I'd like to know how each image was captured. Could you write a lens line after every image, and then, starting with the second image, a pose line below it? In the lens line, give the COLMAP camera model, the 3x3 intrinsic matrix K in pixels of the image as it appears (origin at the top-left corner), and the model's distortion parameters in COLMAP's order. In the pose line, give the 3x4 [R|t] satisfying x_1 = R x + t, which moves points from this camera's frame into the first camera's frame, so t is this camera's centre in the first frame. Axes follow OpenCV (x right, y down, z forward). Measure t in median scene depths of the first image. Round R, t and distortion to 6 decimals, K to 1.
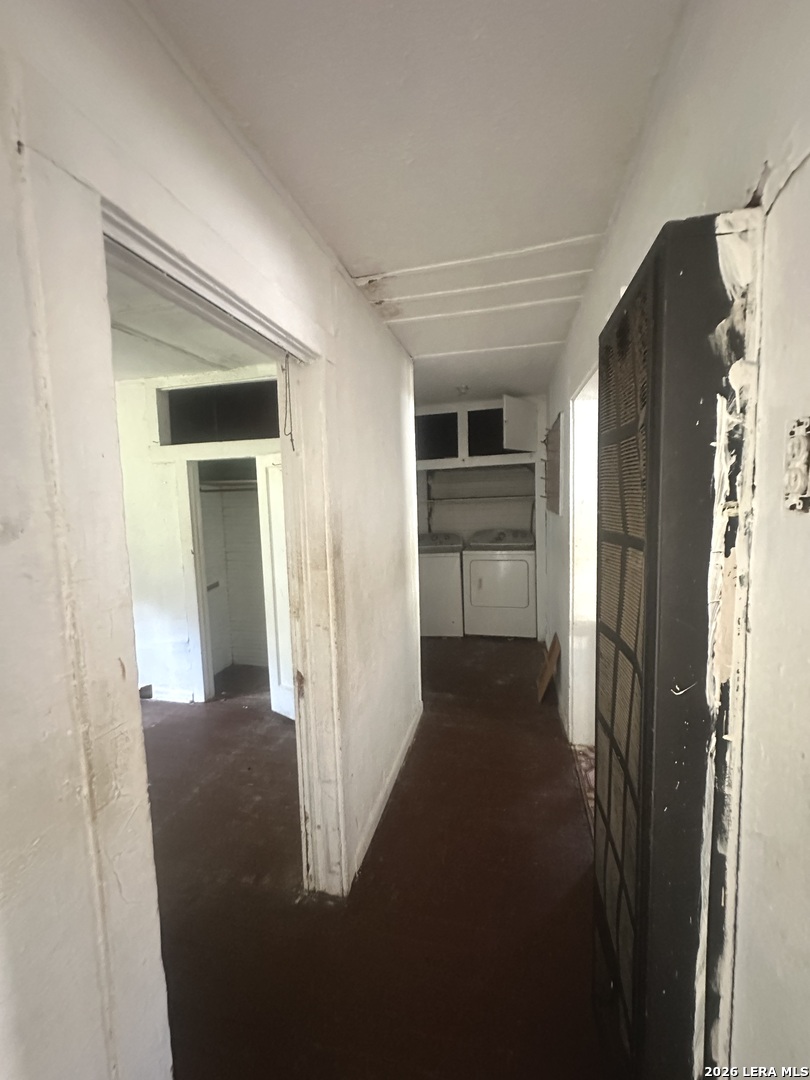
lens RADIAL K [[429.9, 0, 405.0], [0, 429.9, 540.0], [0, 0, 1]] dist [-0.004161, 0.000043]
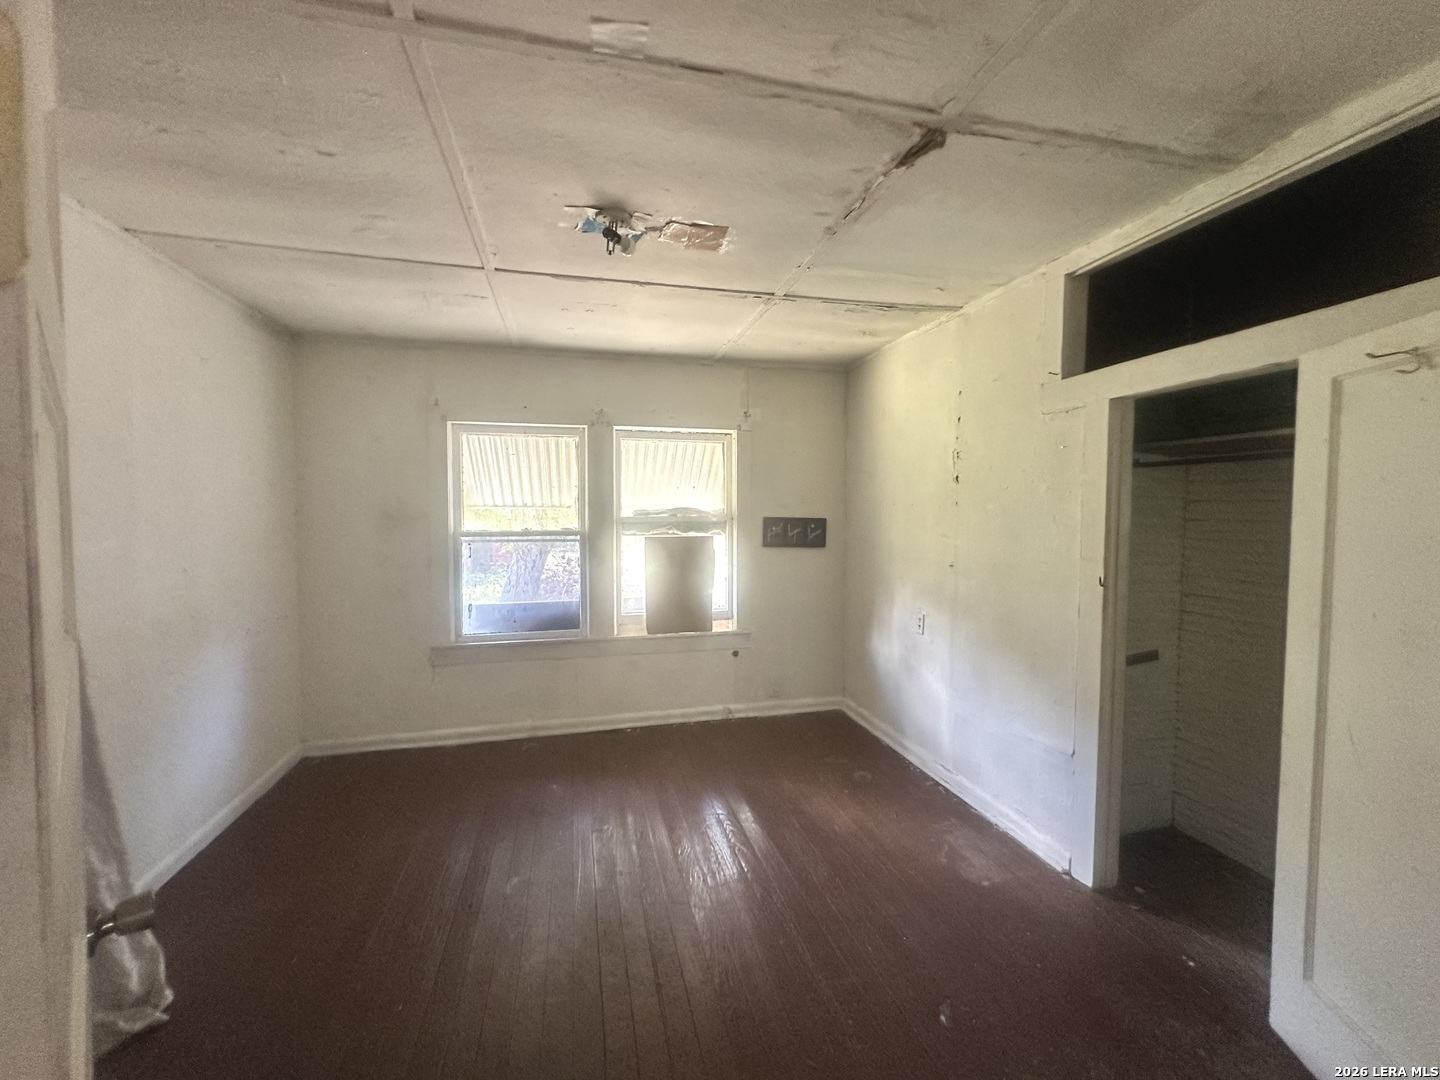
lens RADIAL K [[573.2, 0, 720.0], [0, 573.2, 540.0], [0, 0, 1]] dist [-0.004161, 0.000043]
pose [[0.461887, 0.066686, -0.884428, -0.115905], [-0.104285, 0.994336, 0.020511, 0.011831], [0.880787, 0.082759, 0.466225, 0.296454]]
